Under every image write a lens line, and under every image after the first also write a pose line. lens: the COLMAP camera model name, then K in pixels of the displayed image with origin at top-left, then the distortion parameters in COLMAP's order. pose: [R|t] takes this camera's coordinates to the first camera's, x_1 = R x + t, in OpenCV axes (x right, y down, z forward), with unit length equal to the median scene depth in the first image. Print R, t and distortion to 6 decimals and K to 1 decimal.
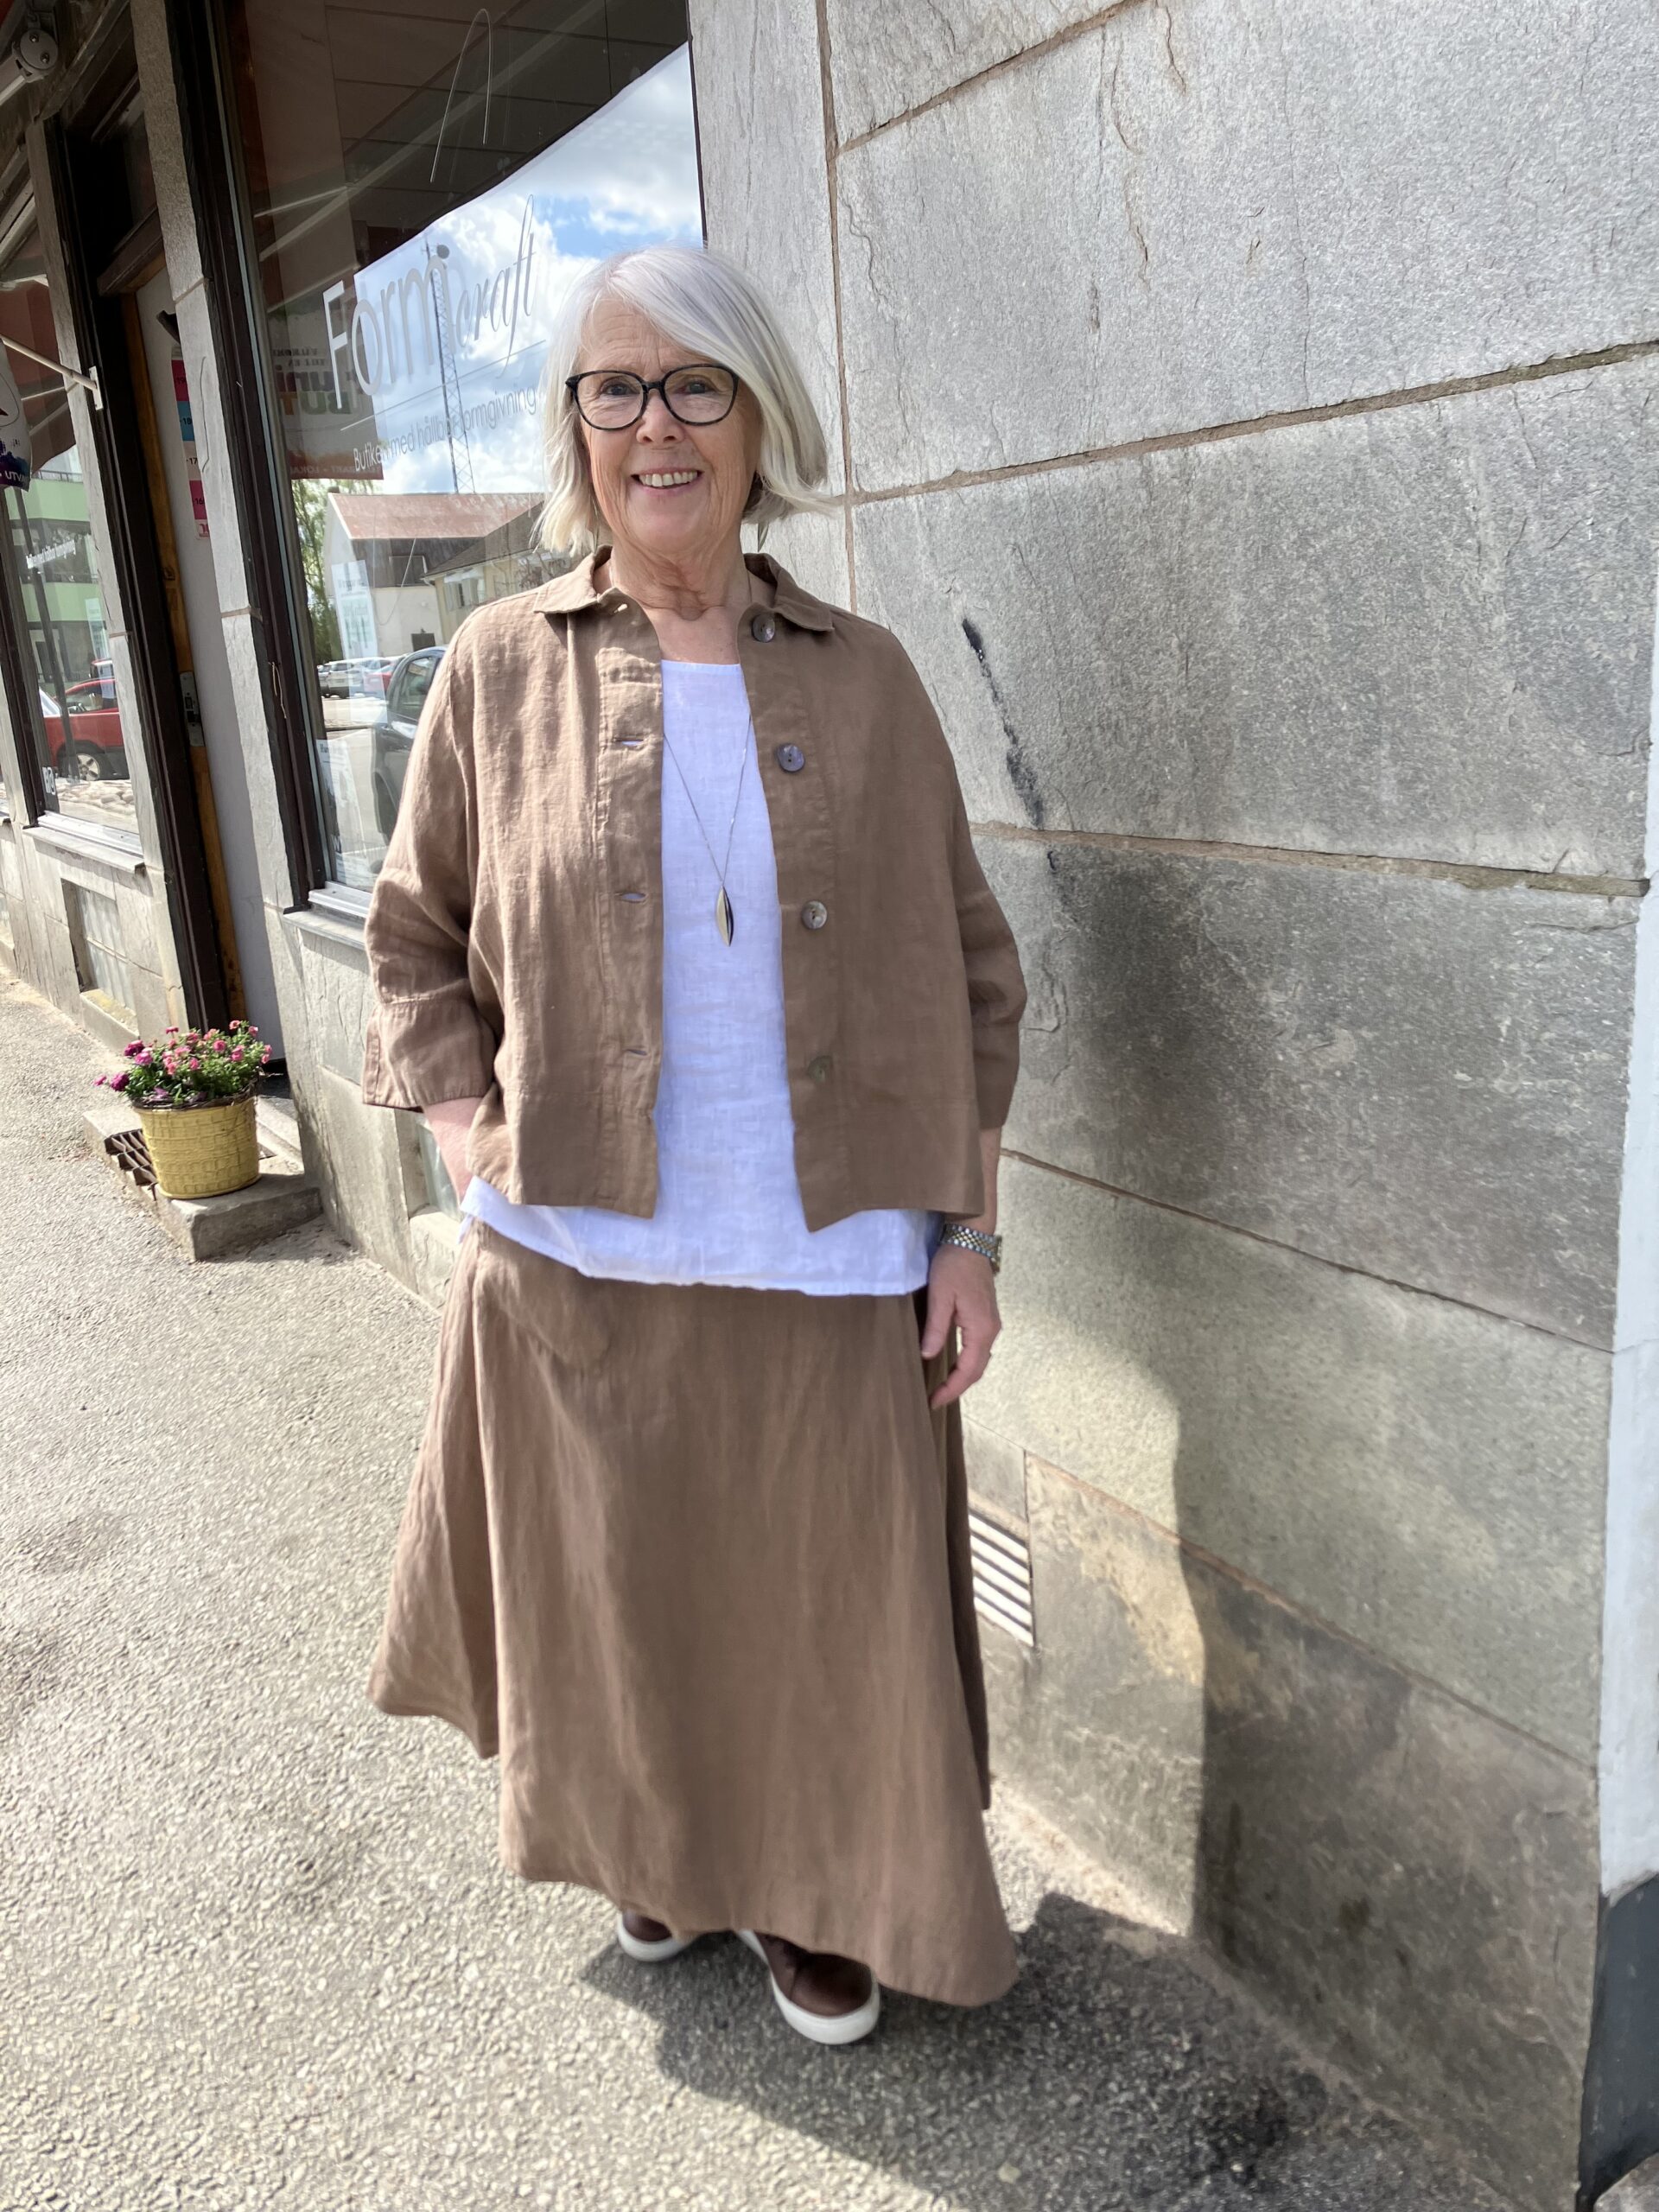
lens RADIAL K [[1841.8, 0, 846.4], [0, 1841.8, 1107.8], [0, 0, 1]] dist [0.033014, -0.011771]
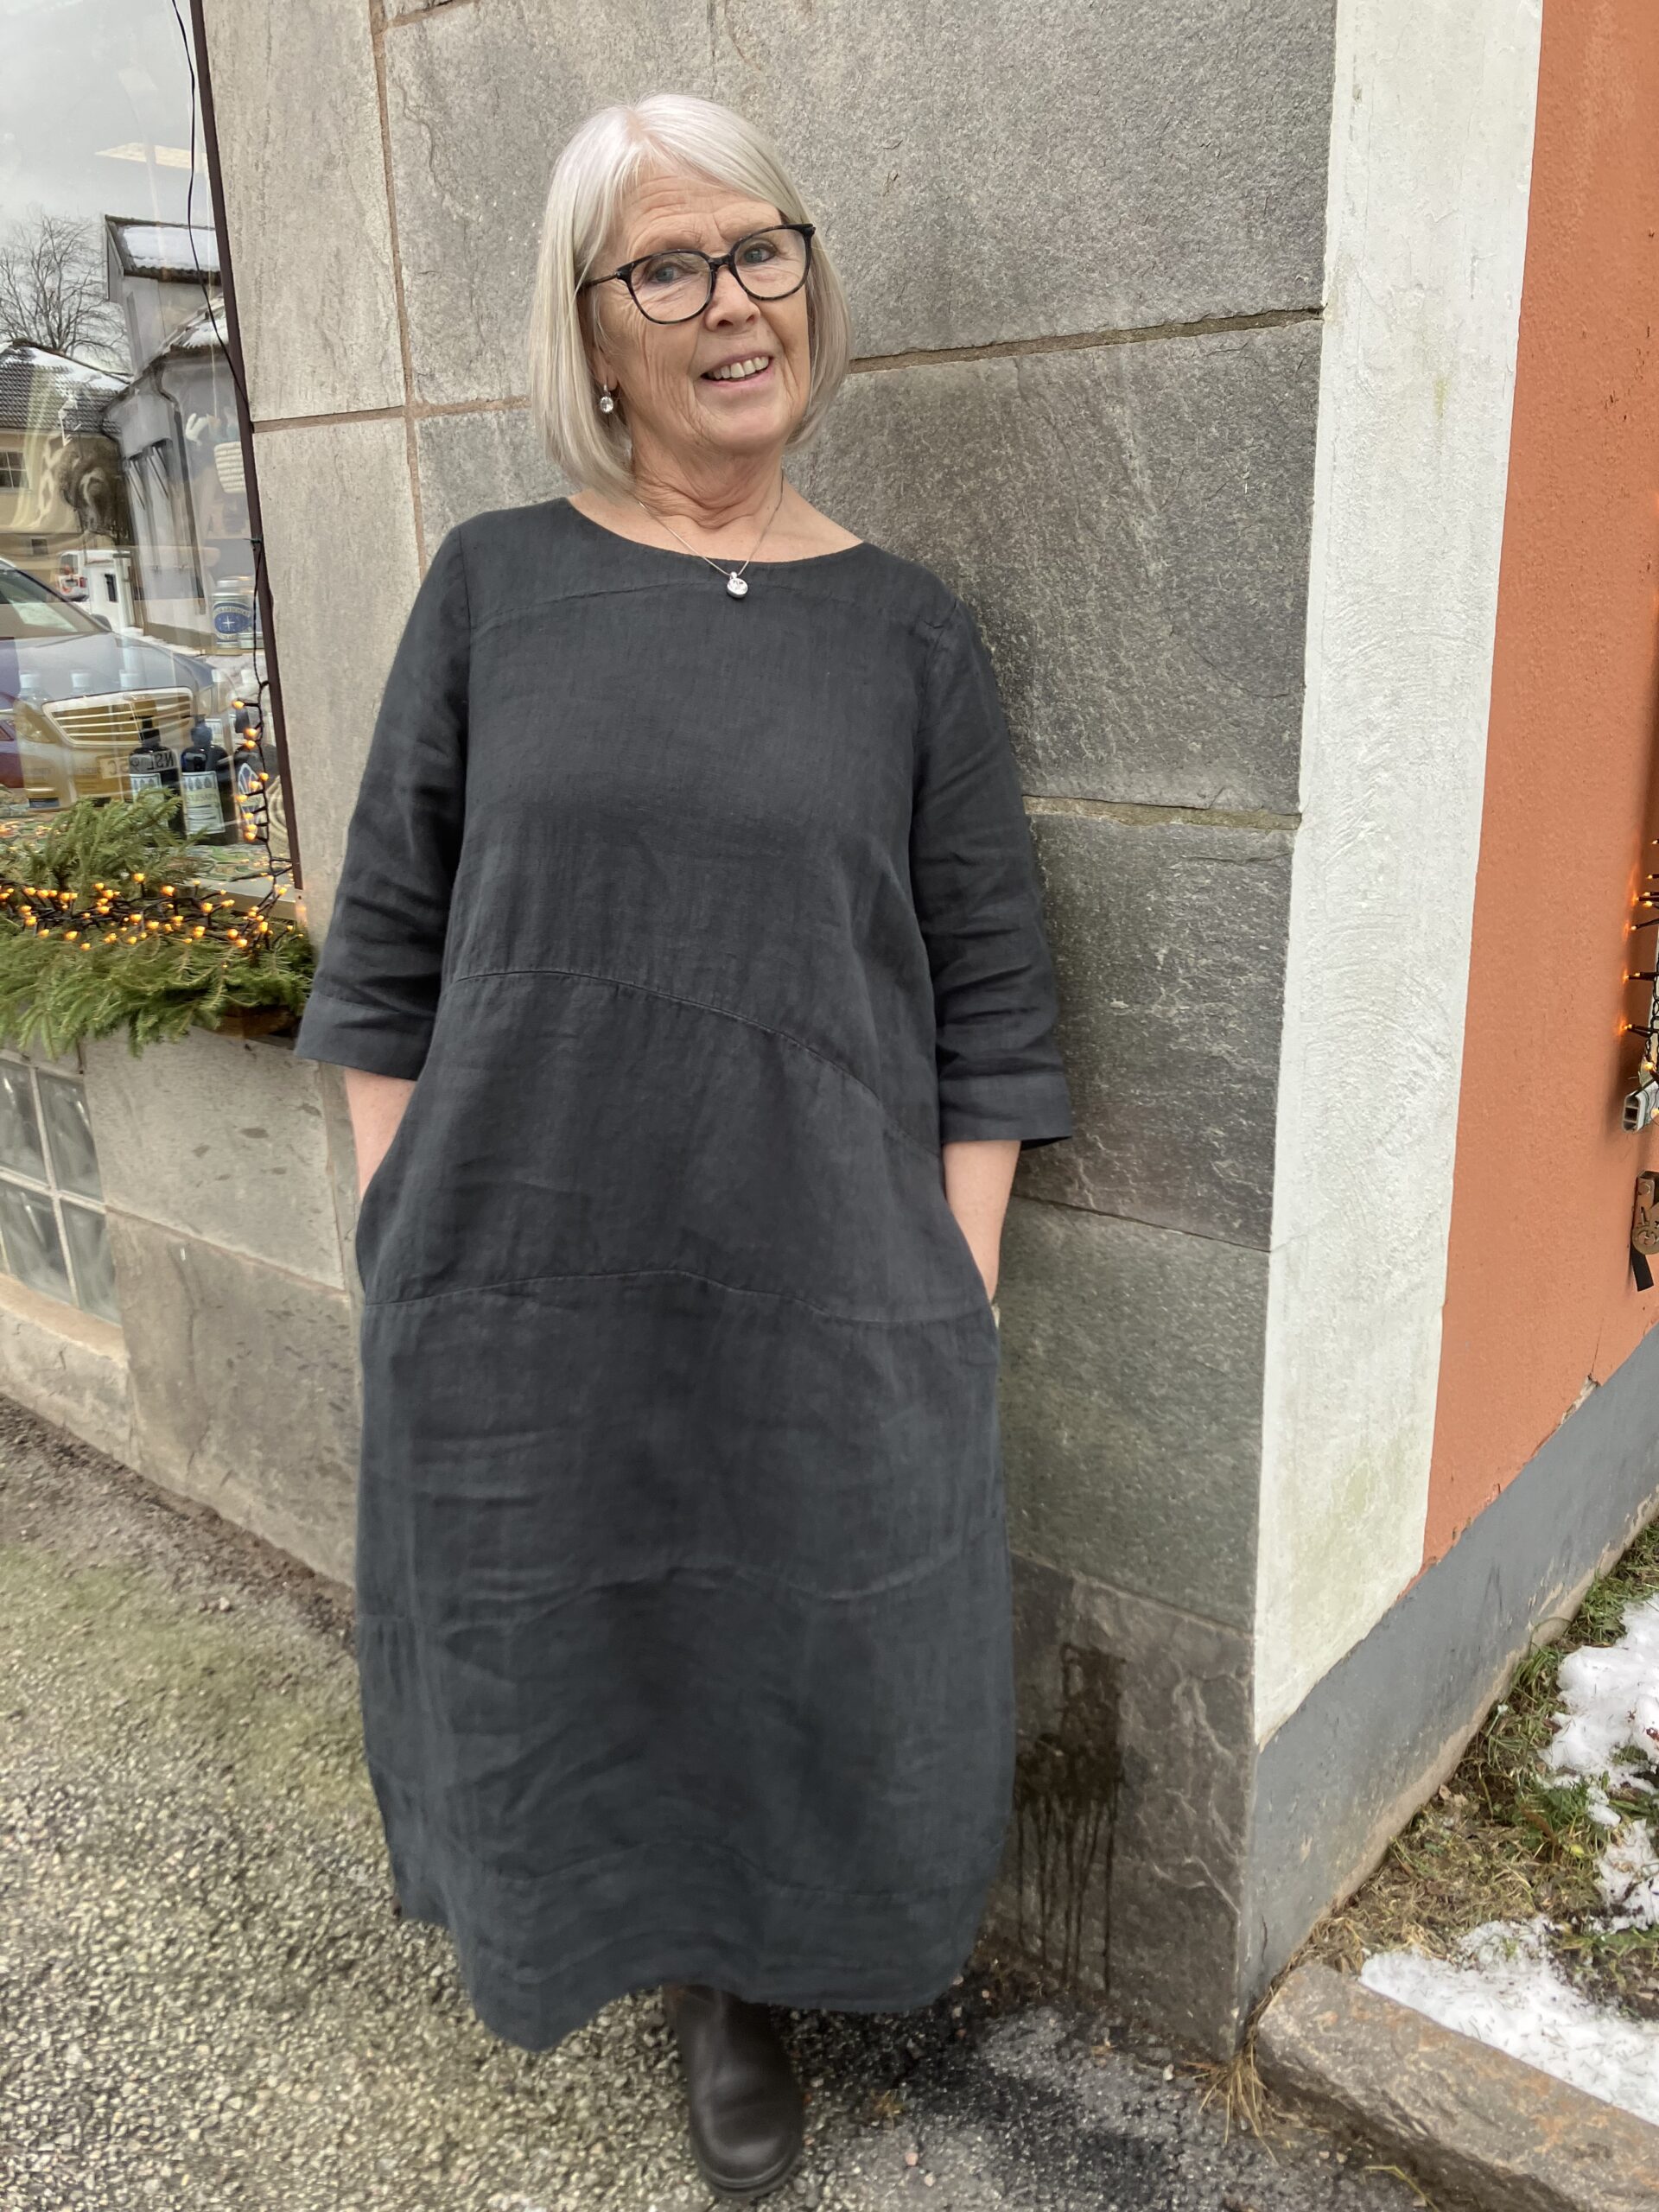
lens RADIAL K [[1841.8, 0, 830.1], [0, 1841.8, 1108.6], [0, 0, 1]] dist [0.033014, -0.011771]
pose [[0.943490, -0.062146, 0.325521, -0.168856], [0.051813, 0.997842, 0.040328, -0.008097], [-0.327325, -0.021183, 0.944674, 0.059819]]
